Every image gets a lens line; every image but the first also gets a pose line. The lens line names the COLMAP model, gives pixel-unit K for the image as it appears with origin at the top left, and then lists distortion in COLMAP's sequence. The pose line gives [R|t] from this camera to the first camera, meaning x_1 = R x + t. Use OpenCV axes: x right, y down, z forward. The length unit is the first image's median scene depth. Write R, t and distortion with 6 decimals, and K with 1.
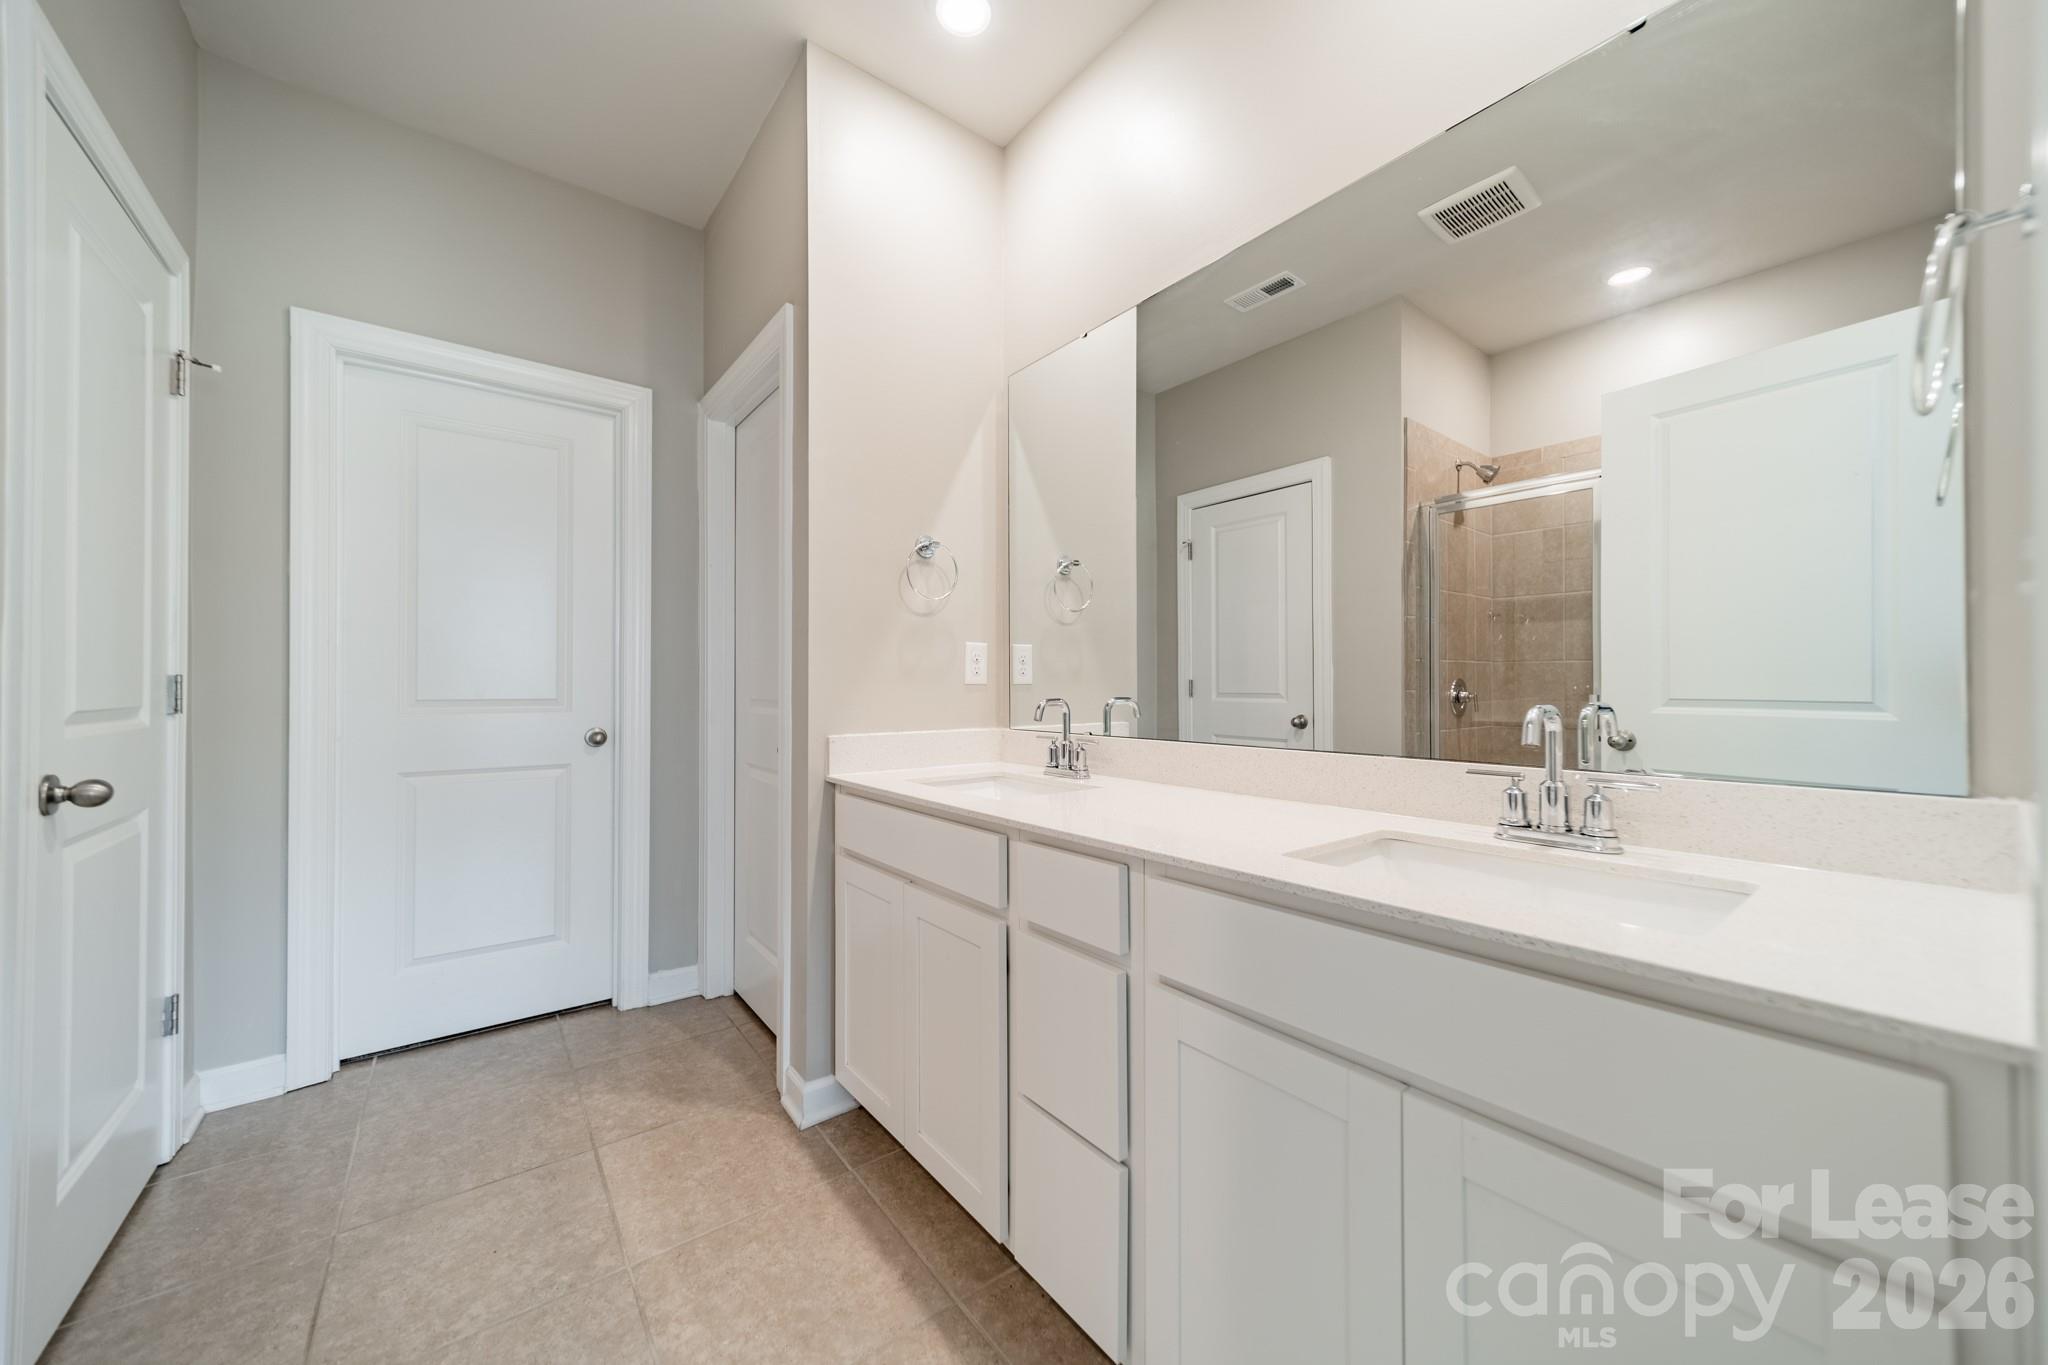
lens RADIAL K [[726.0, 0, 1026.8], [0, 726.0, 672.4], [0, 0, 1]] dist [0.005513, -0.000210]
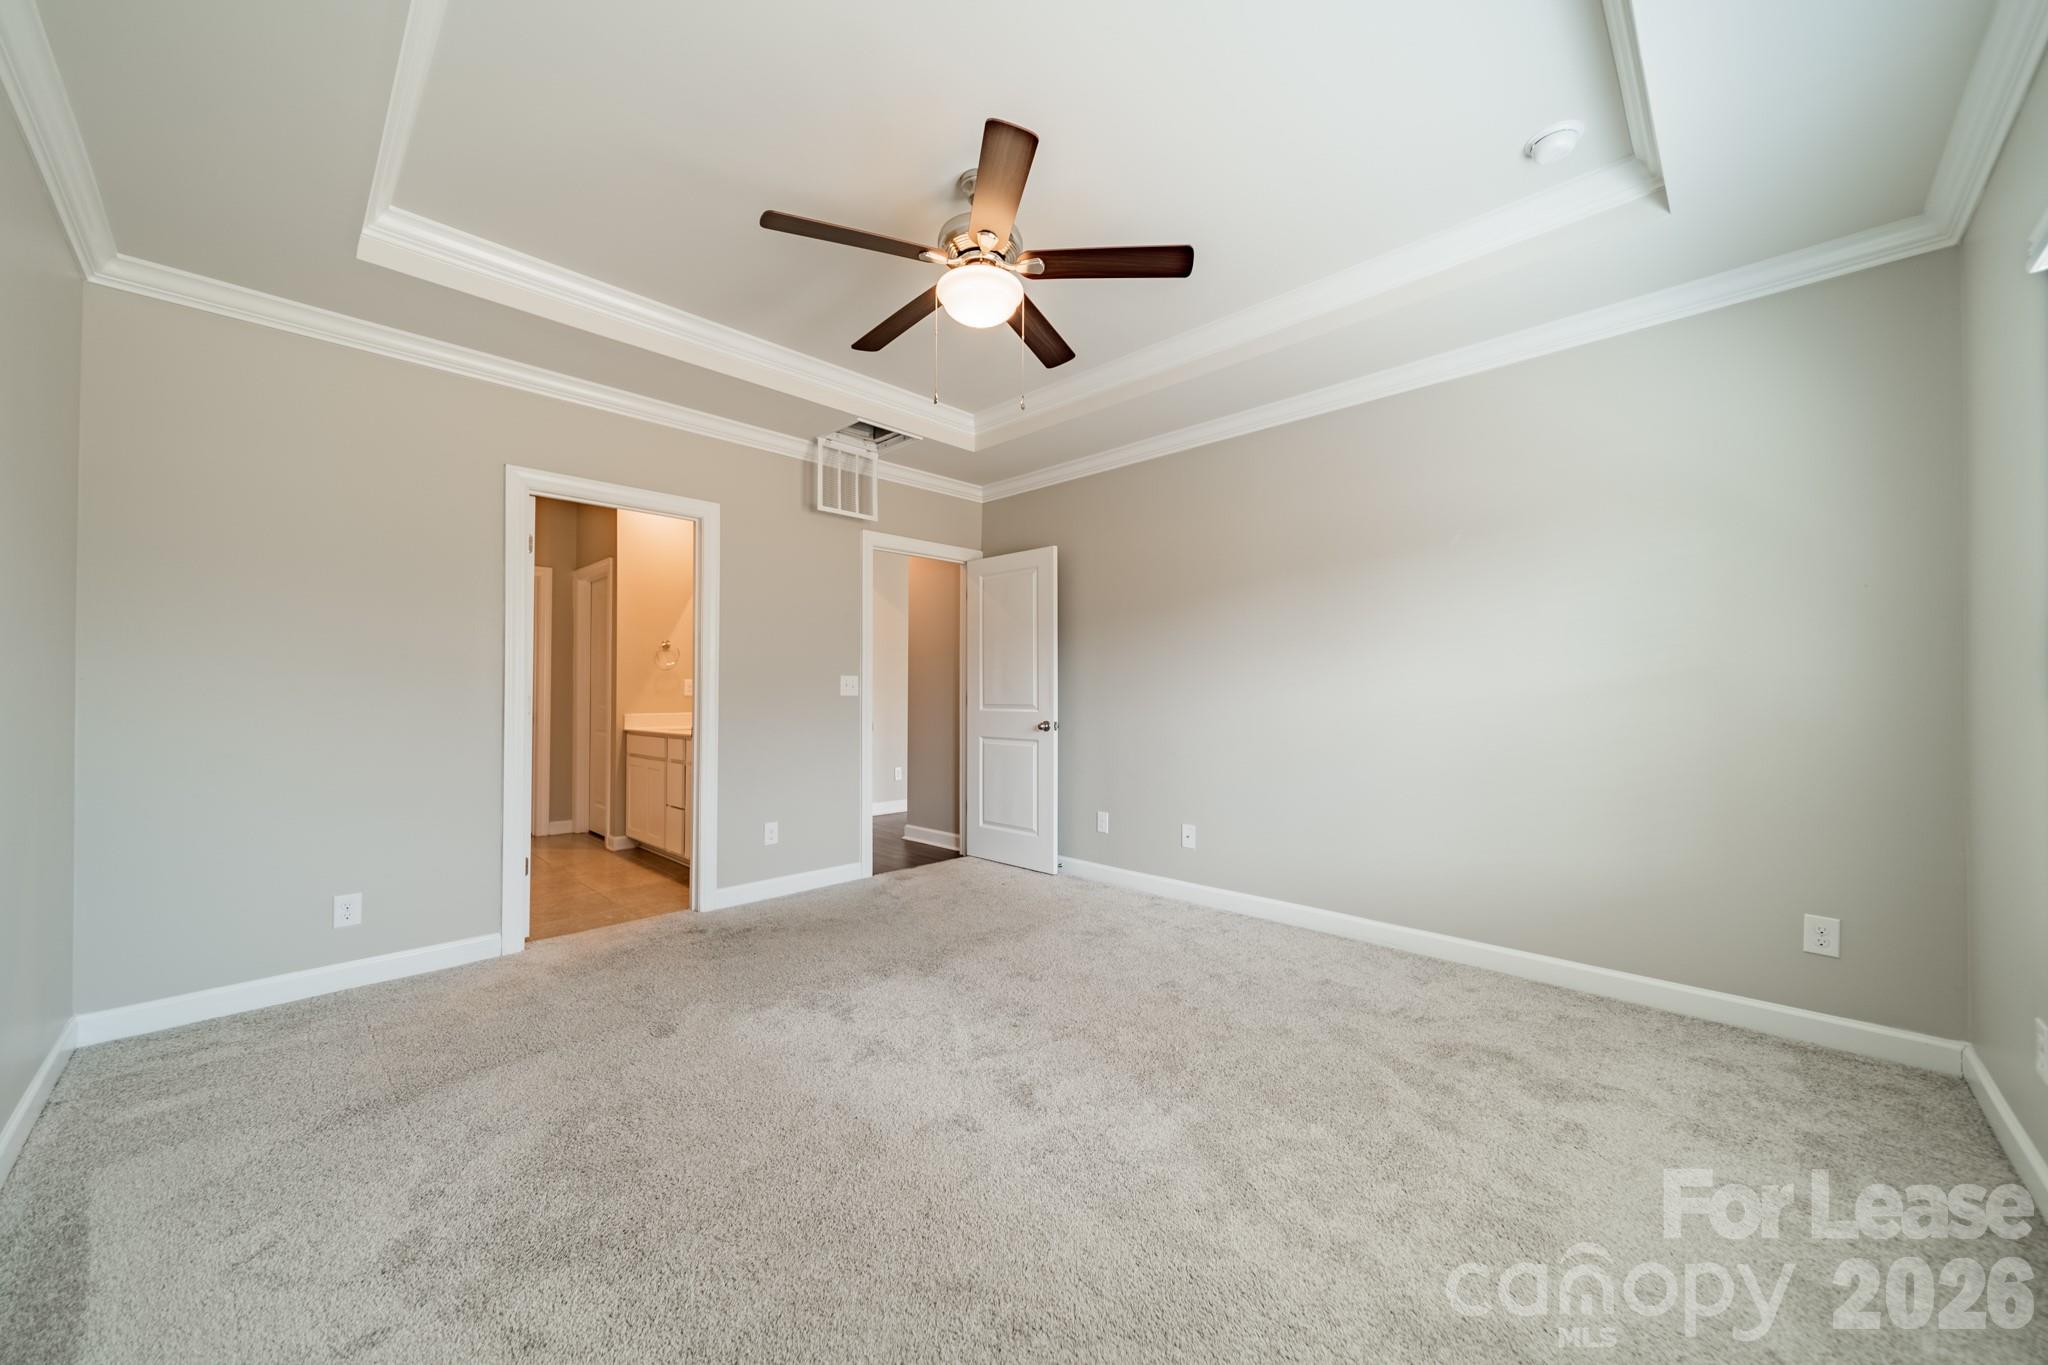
lens RADIAL K [[726.0, 0, 1032.1], [0, 726.0, 688.3], [0, 0, 1]] dist [0.005513, -0.000210]
pose [[0.989139, 0.005029, 0.146895, 0.804359], [-0.005214, 0.999986, 0.000880, -0.021817], [-0.146889, -0.001636, 0.989152, -1.853027]]
